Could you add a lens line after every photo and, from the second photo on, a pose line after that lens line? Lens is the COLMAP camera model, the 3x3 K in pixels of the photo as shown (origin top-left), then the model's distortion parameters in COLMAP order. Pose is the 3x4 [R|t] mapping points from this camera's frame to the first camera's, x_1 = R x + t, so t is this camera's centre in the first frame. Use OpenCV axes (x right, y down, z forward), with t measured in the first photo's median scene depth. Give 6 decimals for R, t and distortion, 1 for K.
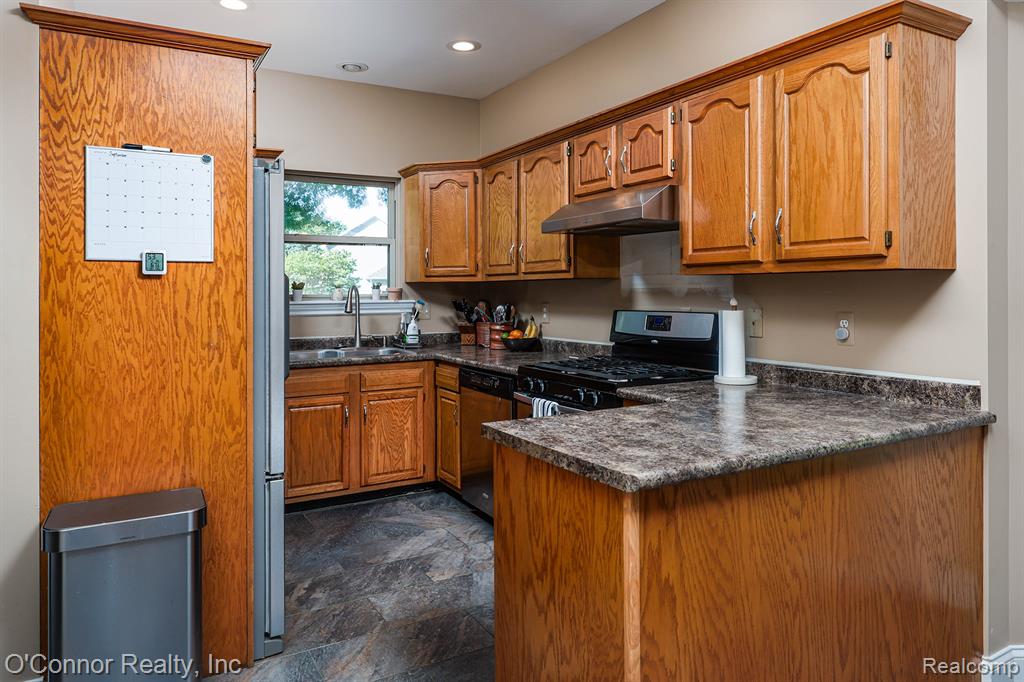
lens RADIAL K [[693.6, 0, 548.6], [0, 693.6, 294.8], [0, 0, 1]] dist [0.011757, 0.004249]
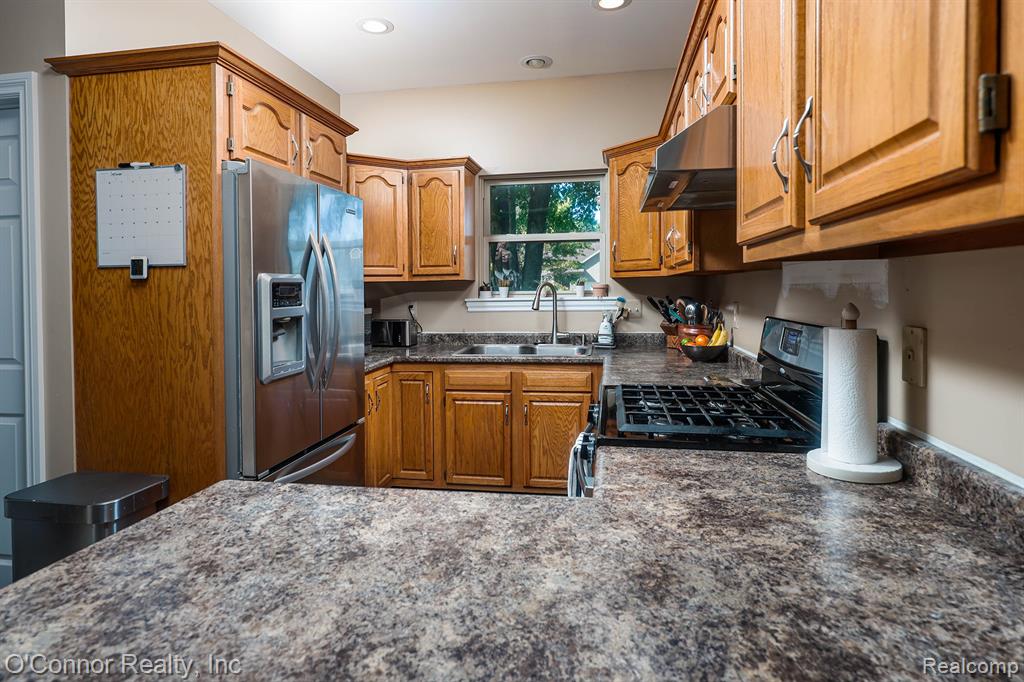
lens RADIAL K [[593.5, 0, 492.5], [0, 593.5, 300.4], [0, 0, 1]] dist [0.001628, 0.000557]
pose [[0.754994, 0.010160, -0.655654, 0.359069], [0.004611, 0.999773, 0.020802, -0.008981], [0.655716, -0.018729, 0.754775, 0.495153]]
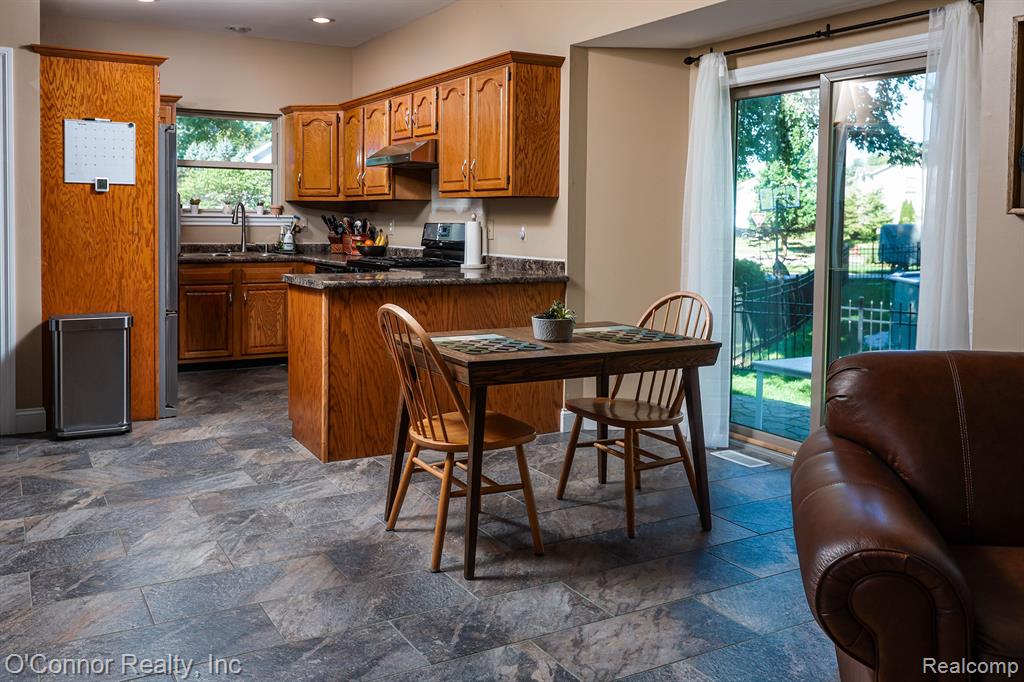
lens RADIAL K [[862.6, 0, 545.4], [0, 862.6, 257.2], [0, 0, 1]] dist [0.023677, 0.006324]
pose [[0.999720, 0.016636, 0.016852, 0.399933], [-0.017283, 0.999089, 0.039023, 0.024516], [-0.016188, -0.039303, 0.999096, -0.934124]]
